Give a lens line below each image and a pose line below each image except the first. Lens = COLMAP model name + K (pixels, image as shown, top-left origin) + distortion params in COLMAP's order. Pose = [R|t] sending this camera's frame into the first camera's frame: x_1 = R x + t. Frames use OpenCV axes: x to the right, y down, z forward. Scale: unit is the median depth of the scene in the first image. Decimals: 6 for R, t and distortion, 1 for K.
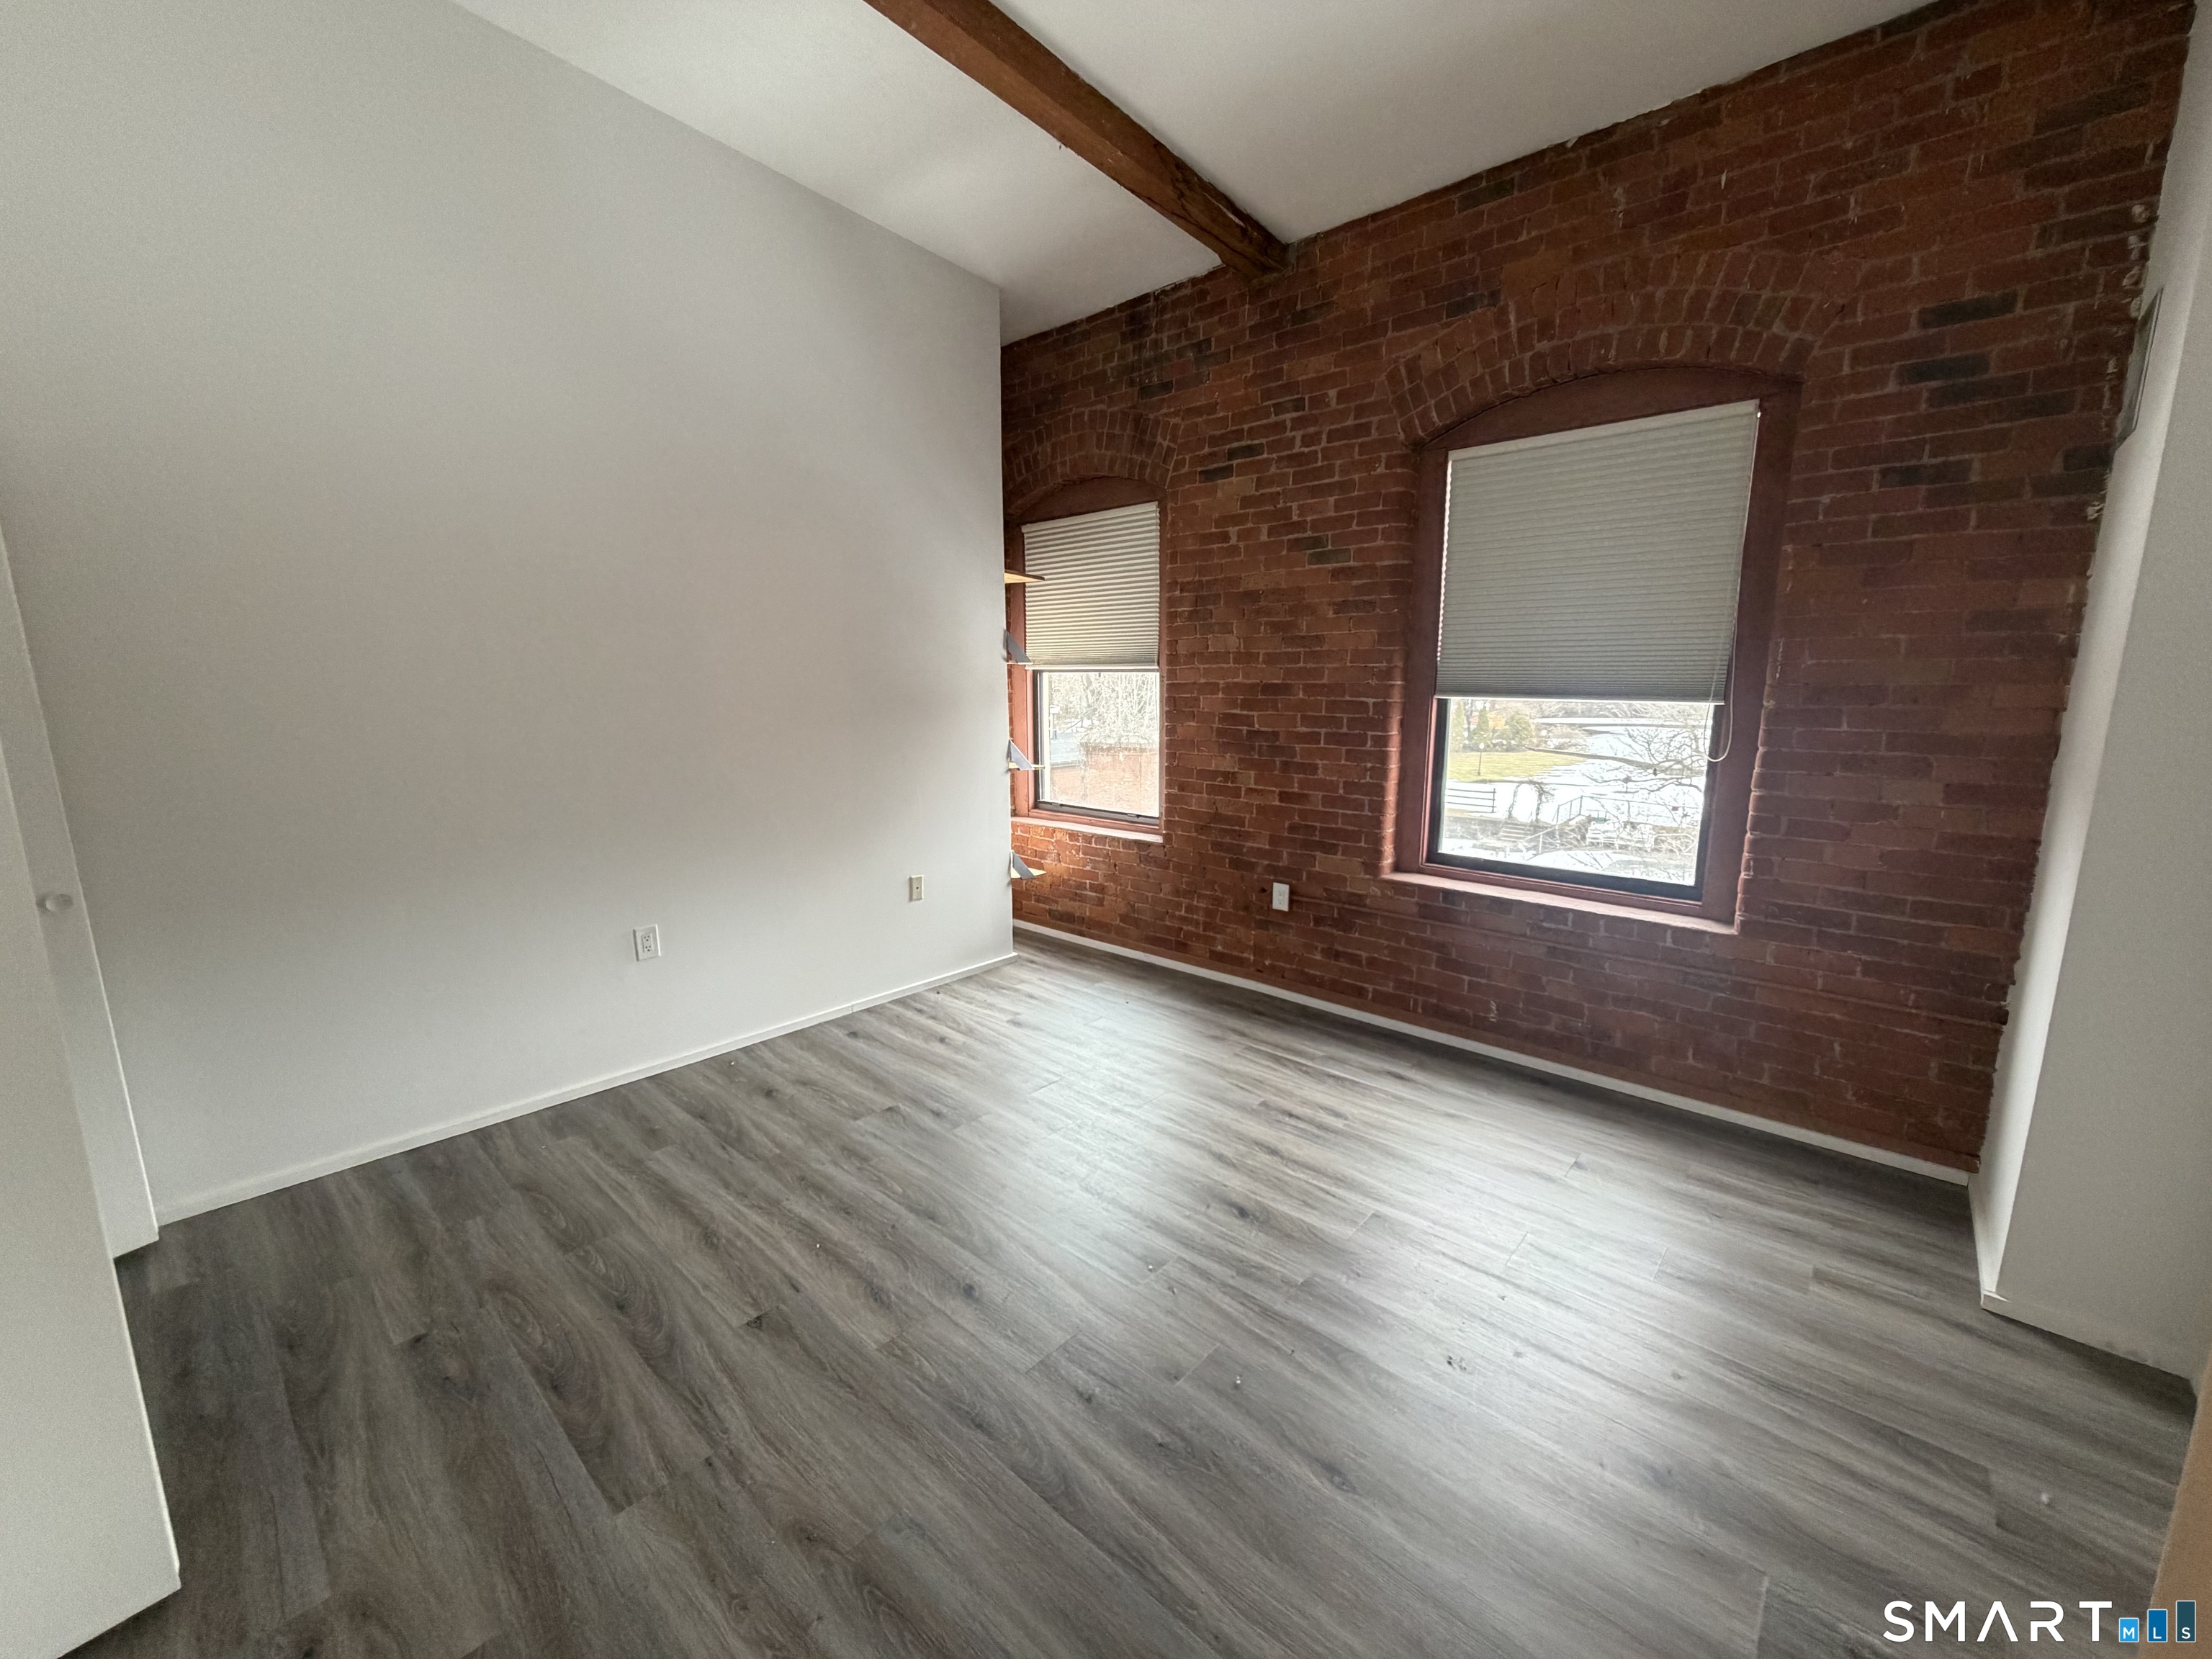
lens RADIAL K [[874.2, 0, 1100.7], [0, 874.2, 832.1], [0, 0, 1]] dist [-0.000183, -0.000065]
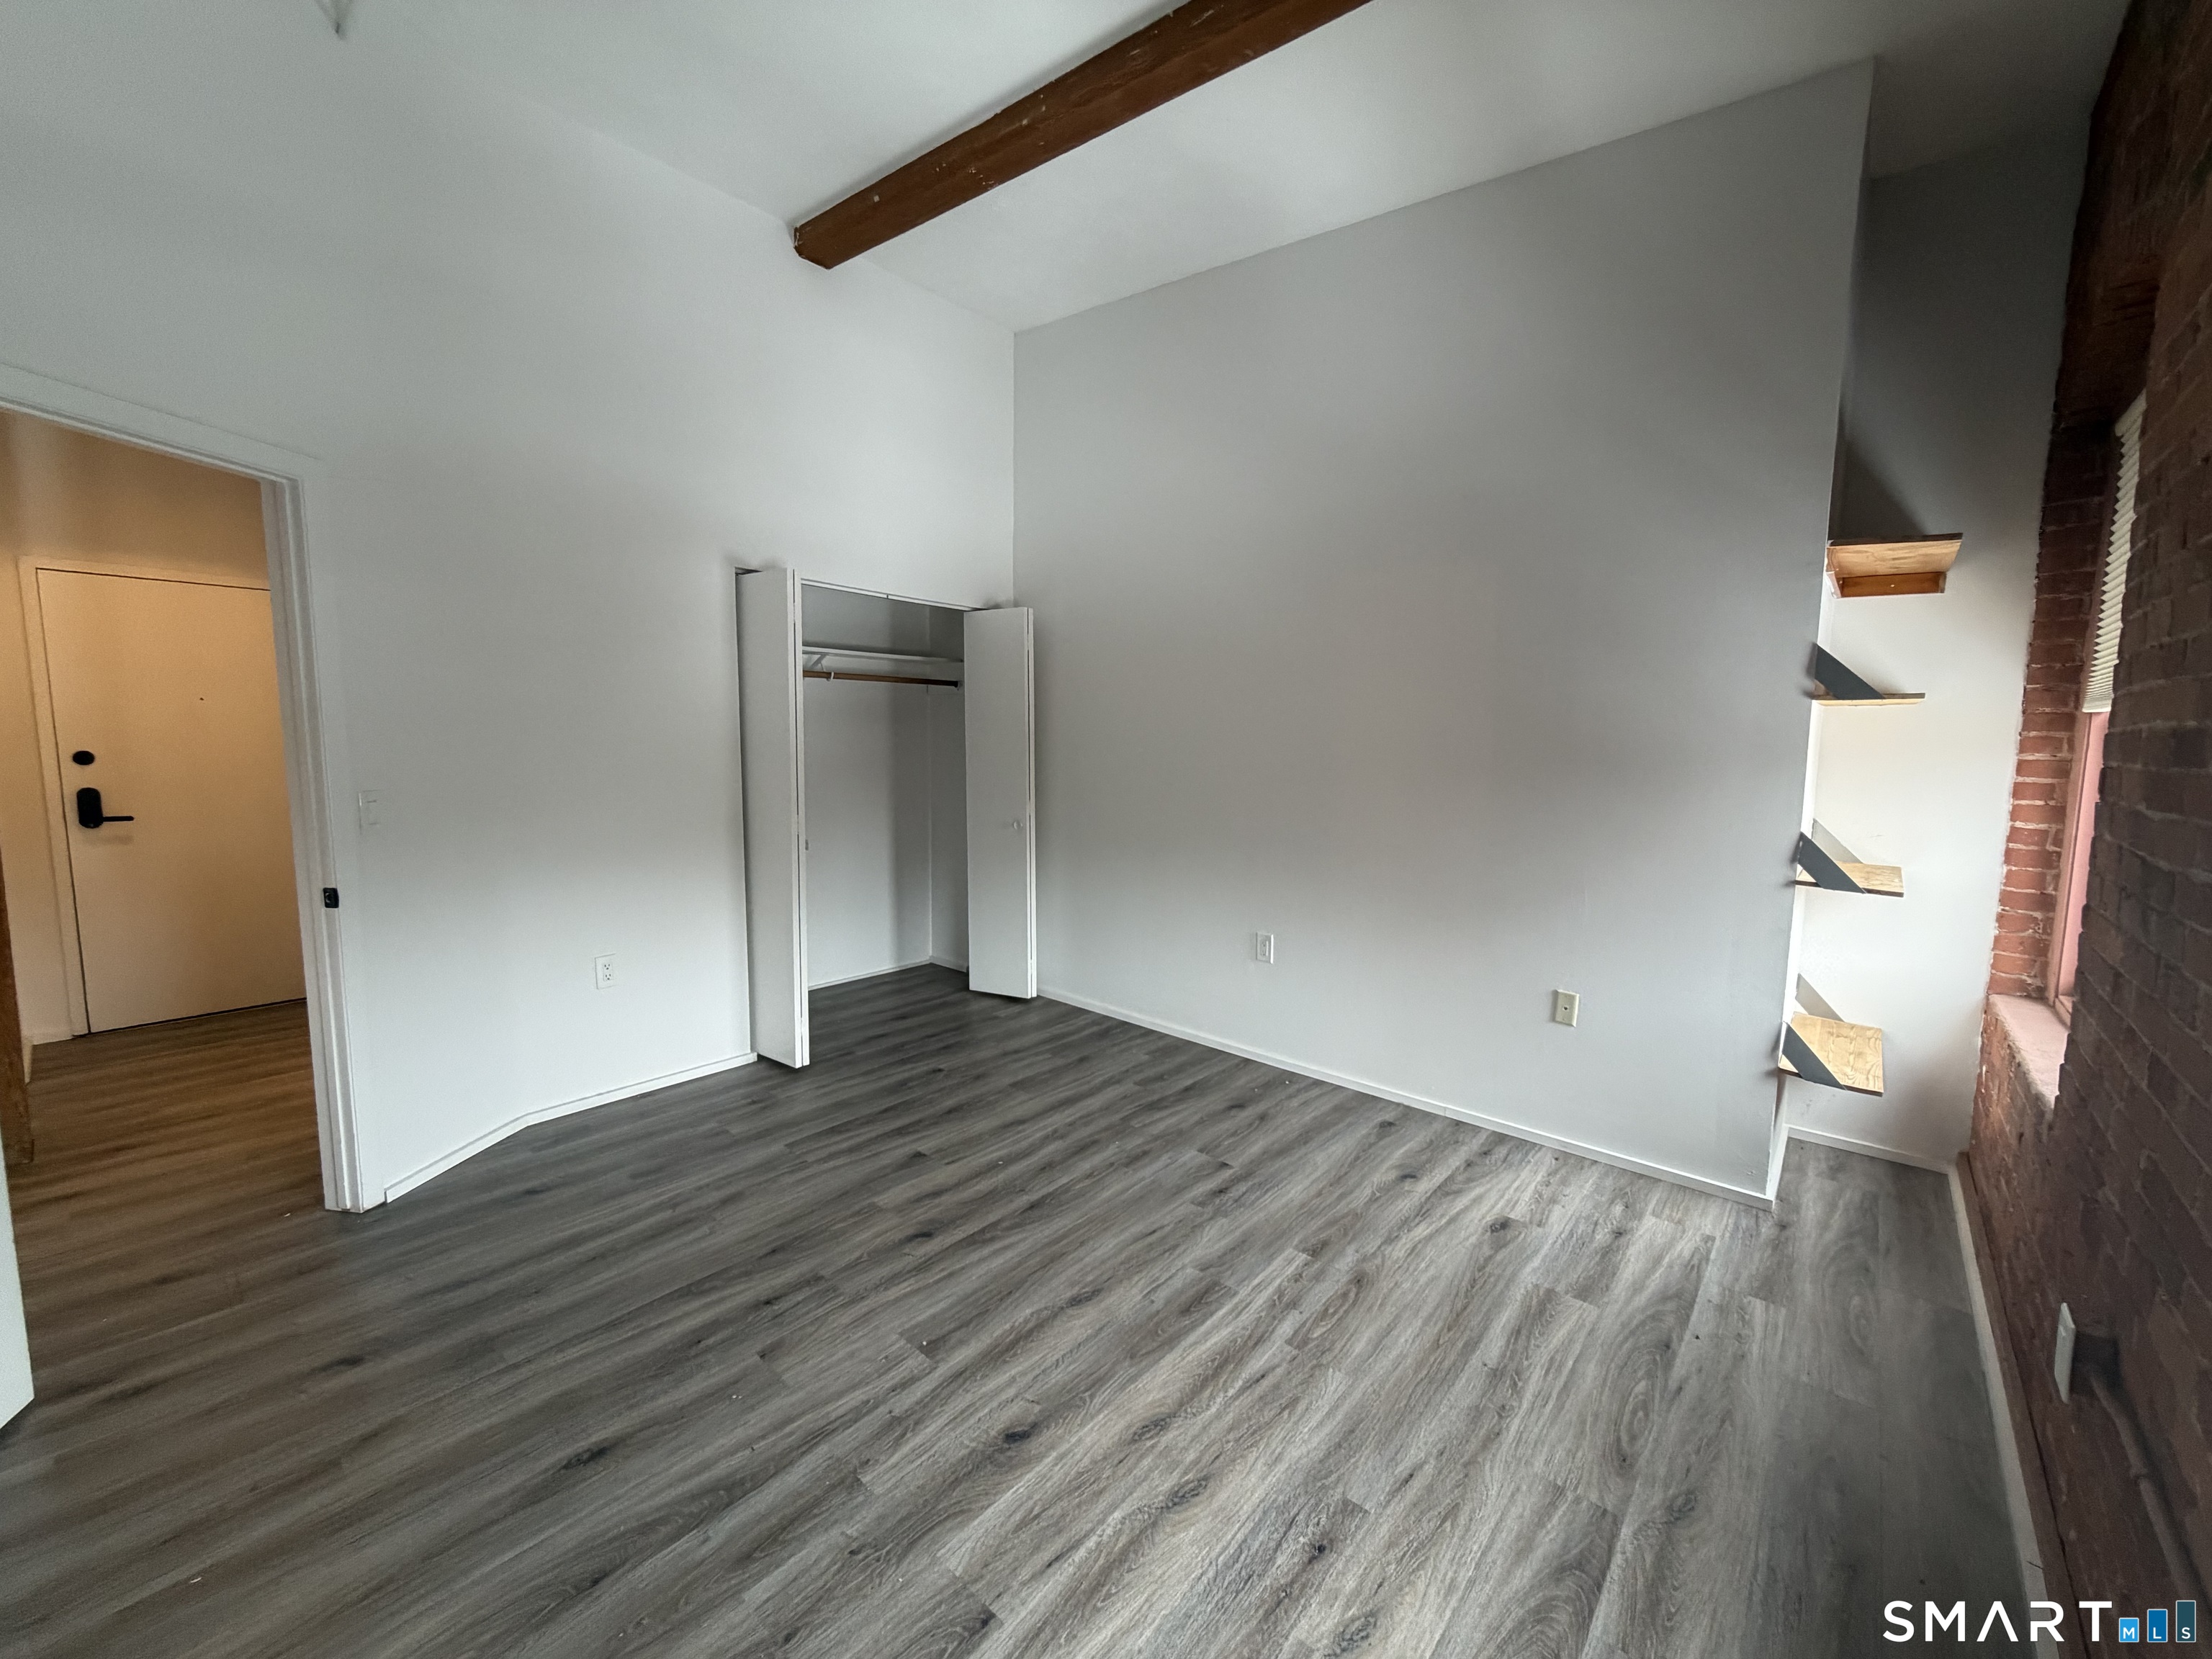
lens RADIAL K [[874.2, 0, 1101.4], [0, 874.2, 825.9], [0, 0, 1]] dist [-0.000183, -0.000065]
pose [[0.016581, 0.104053, -0.994433, 0.671809], [-0.182601, 0.978159, 0.099306, -0.117336], [0.983047, 0.179938, 0.035219, 0.768061]]
